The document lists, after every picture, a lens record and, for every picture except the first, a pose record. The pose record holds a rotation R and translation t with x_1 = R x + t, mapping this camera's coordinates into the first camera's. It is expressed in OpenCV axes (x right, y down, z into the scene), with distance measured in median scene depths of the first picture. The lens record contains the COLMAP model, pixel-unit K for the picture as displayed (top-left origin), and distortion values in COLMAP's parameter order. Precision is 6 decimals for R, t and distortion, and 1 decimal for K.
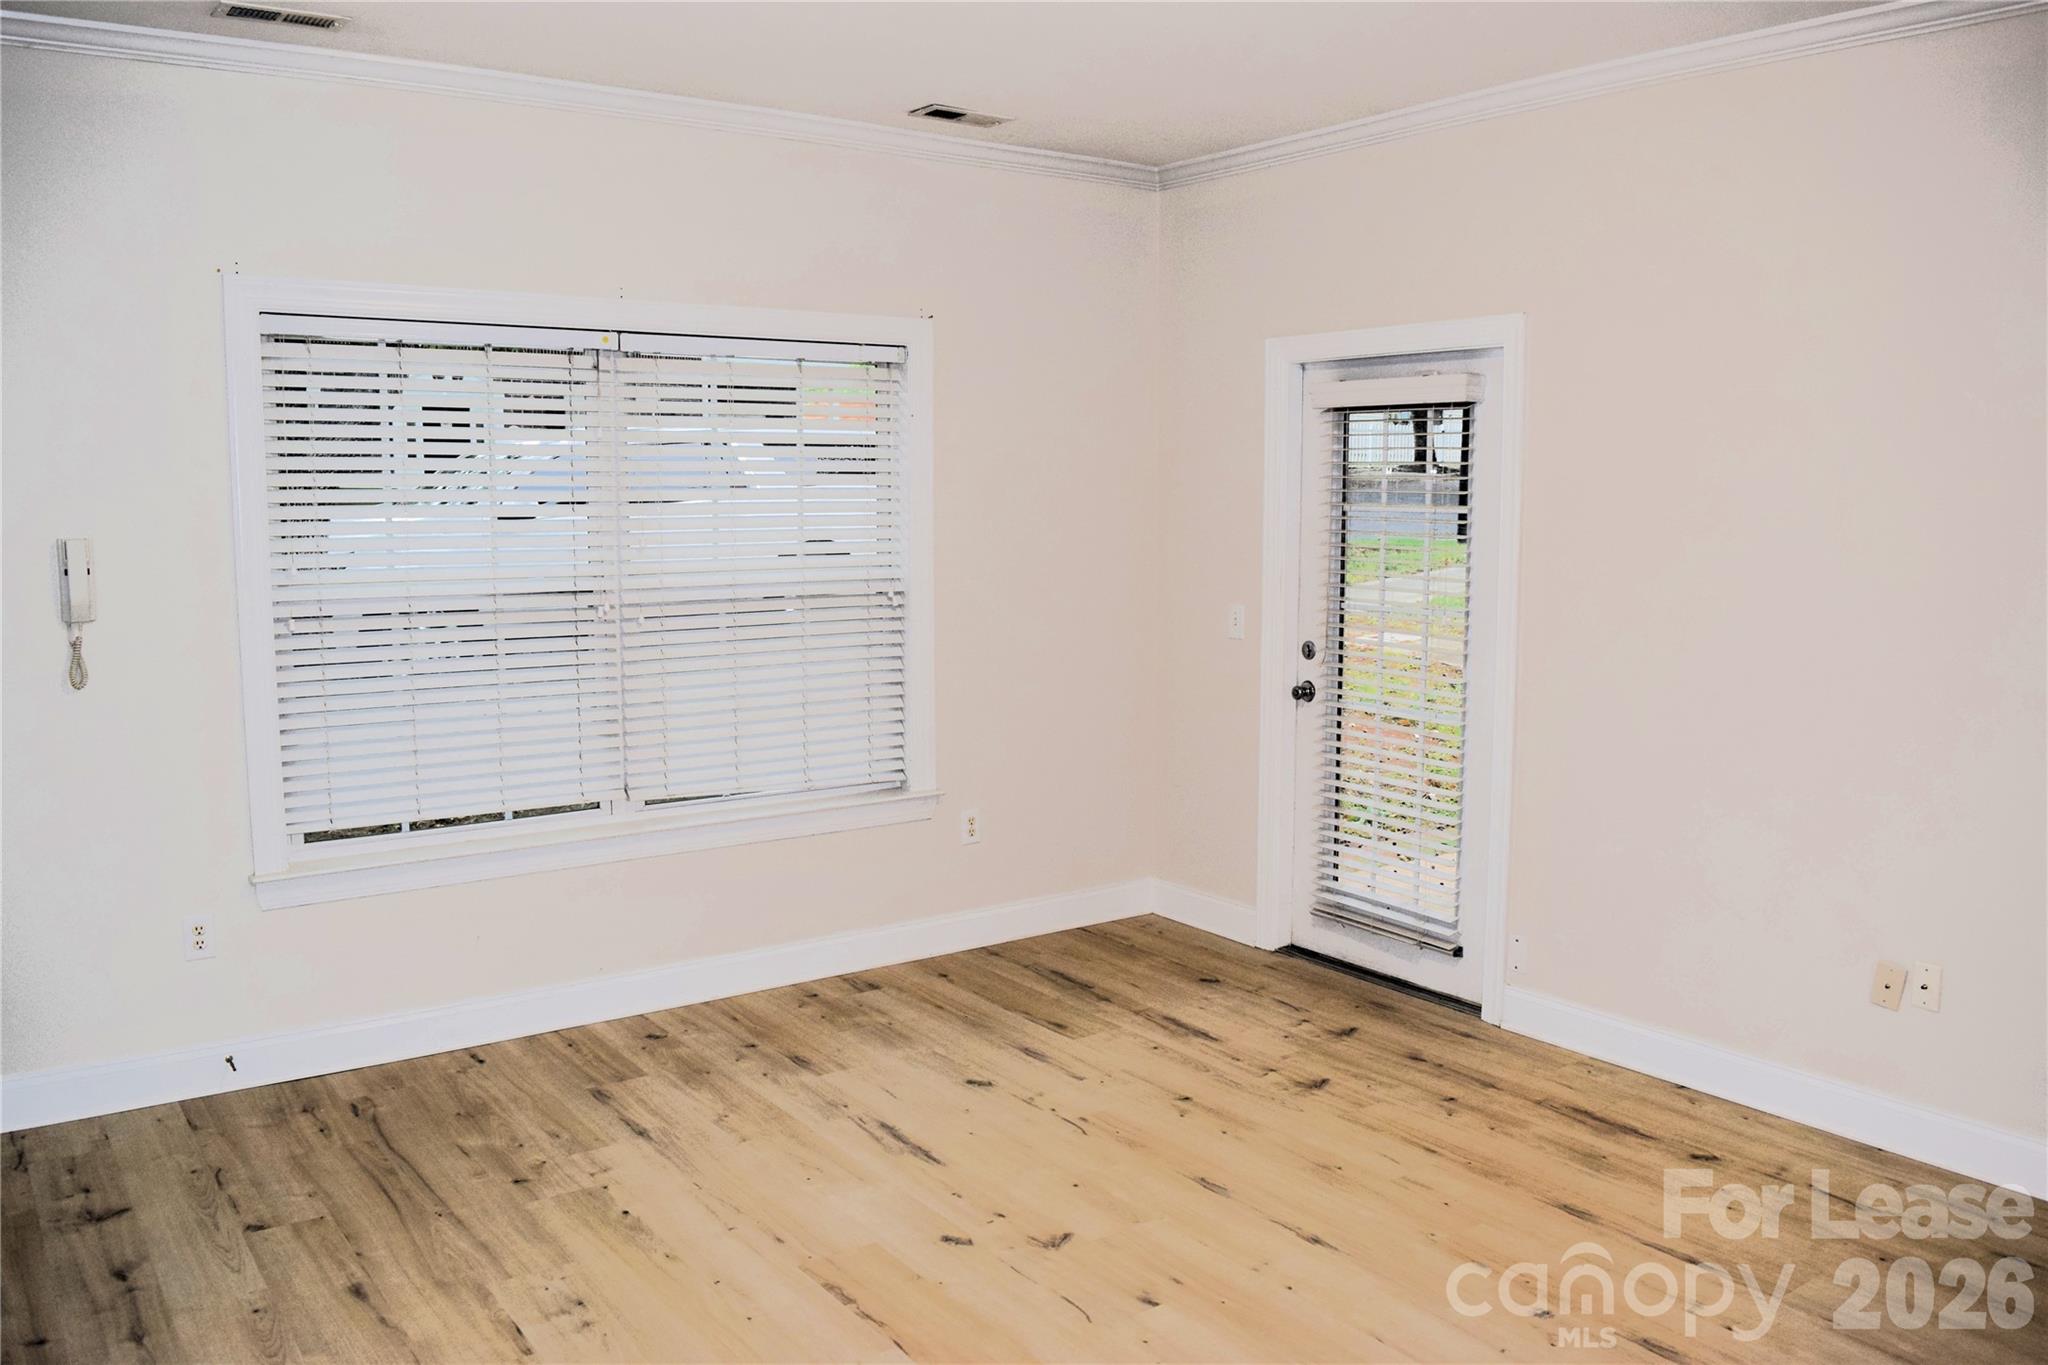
lens RADIAL K [[1619.8, 0, 1024.0], [0, 1619.8, 682.5], [0, 0, 1]] dist [-0.085527, 0.012540]
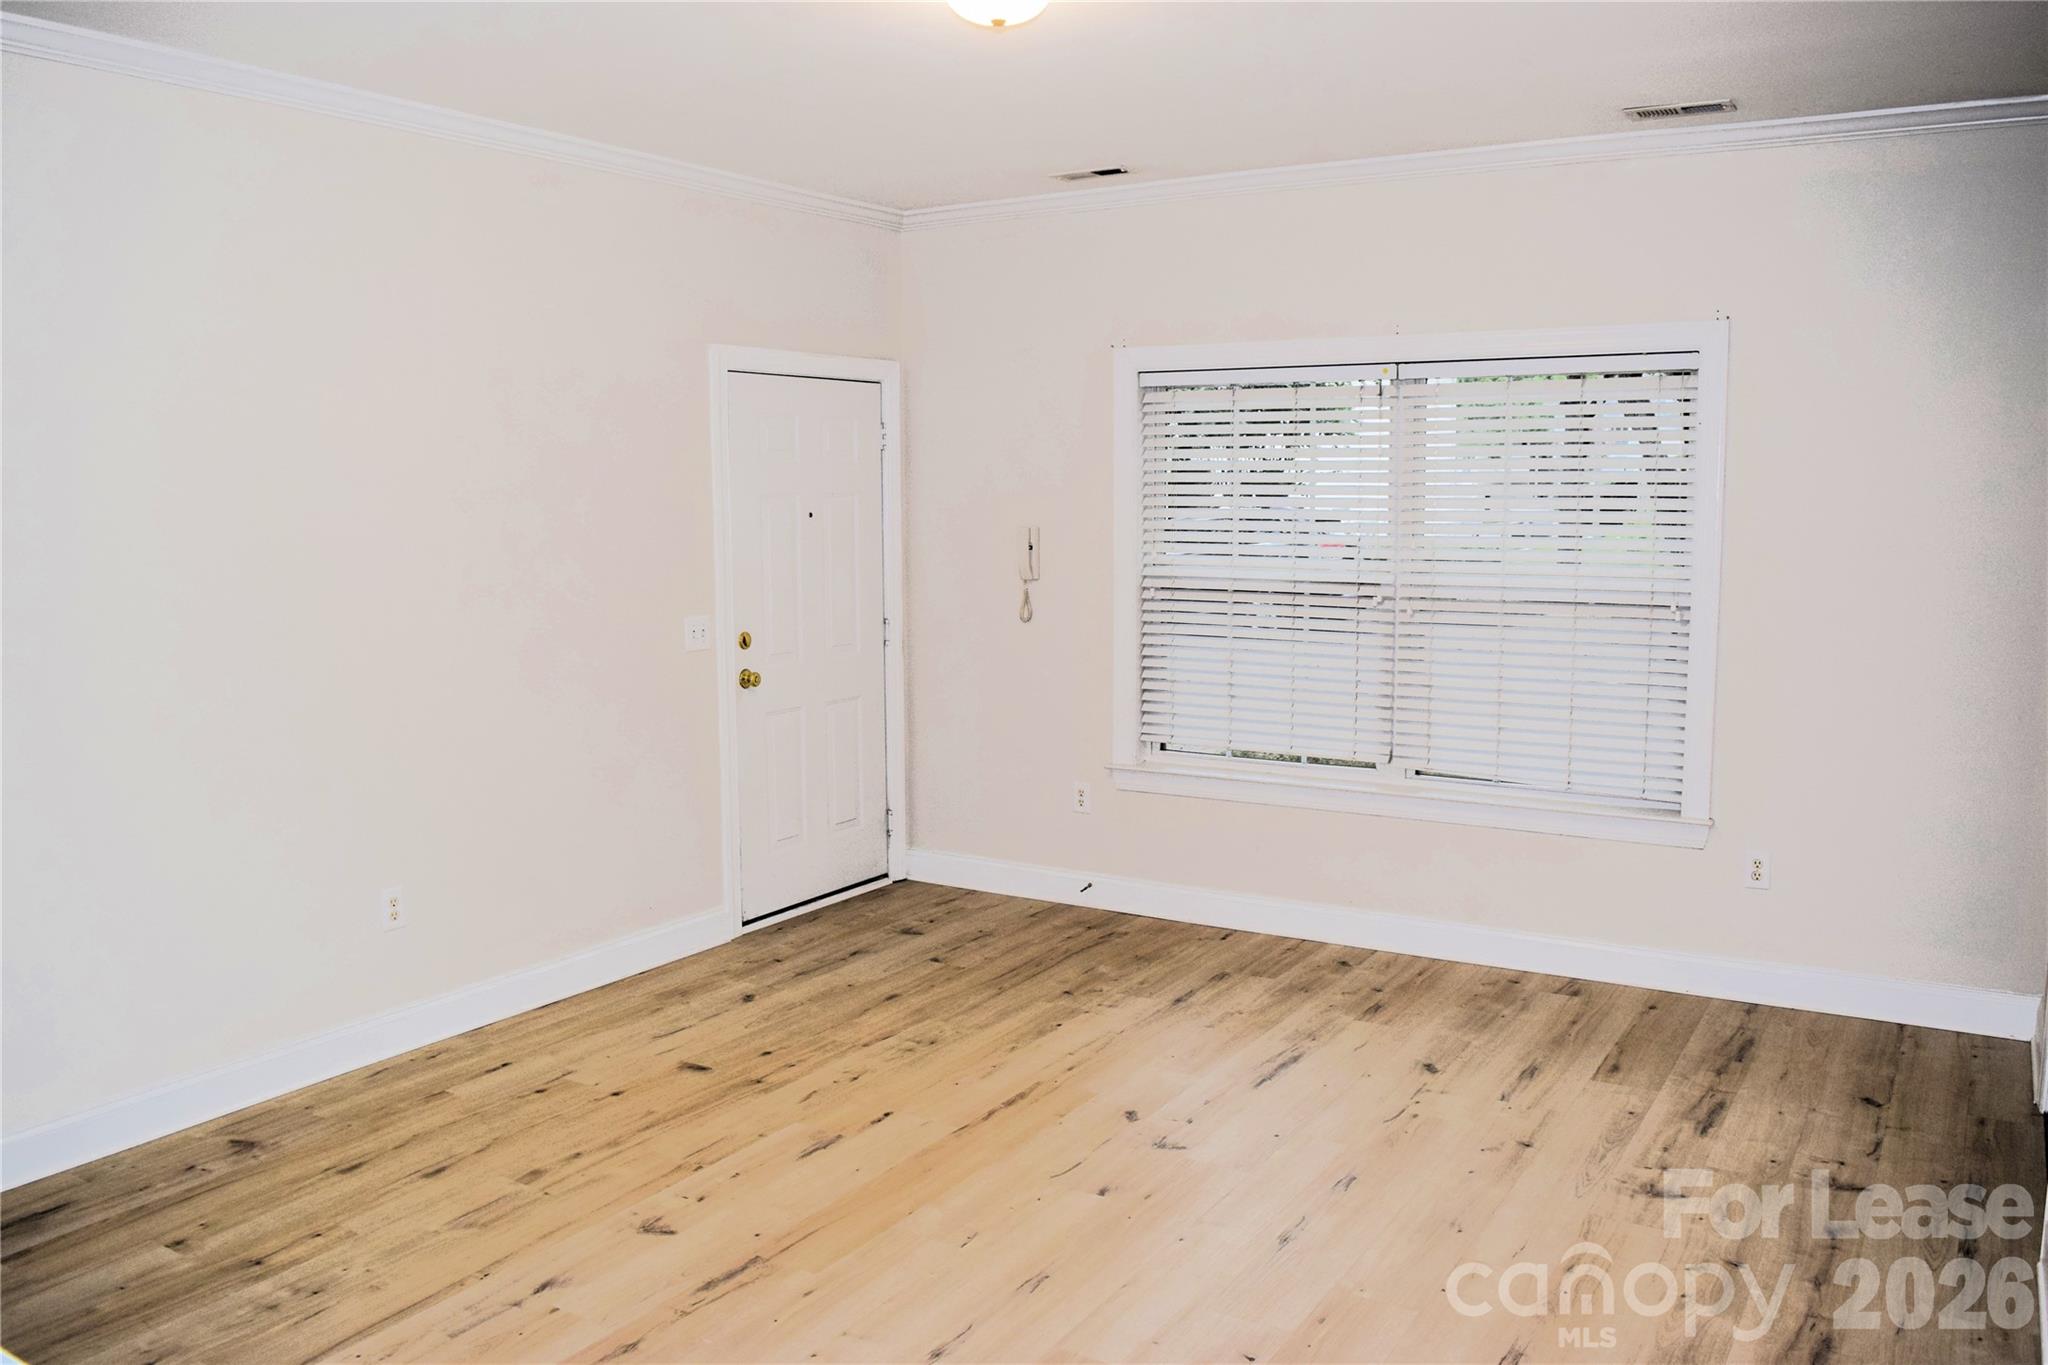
lens RADIAL K [[1619.8, 0, 1024.0], [0, 1619.8, 682.5], [0, 0, 1]] dist [-0.085527, 0.012540]
pose [[0.376390, 0.103635, -0.920647, 0.764032], [-0.107494, 0.991897, 0.067708, -0.038971], [0.920204, 0.073479, 0.384481, 0.324829]]
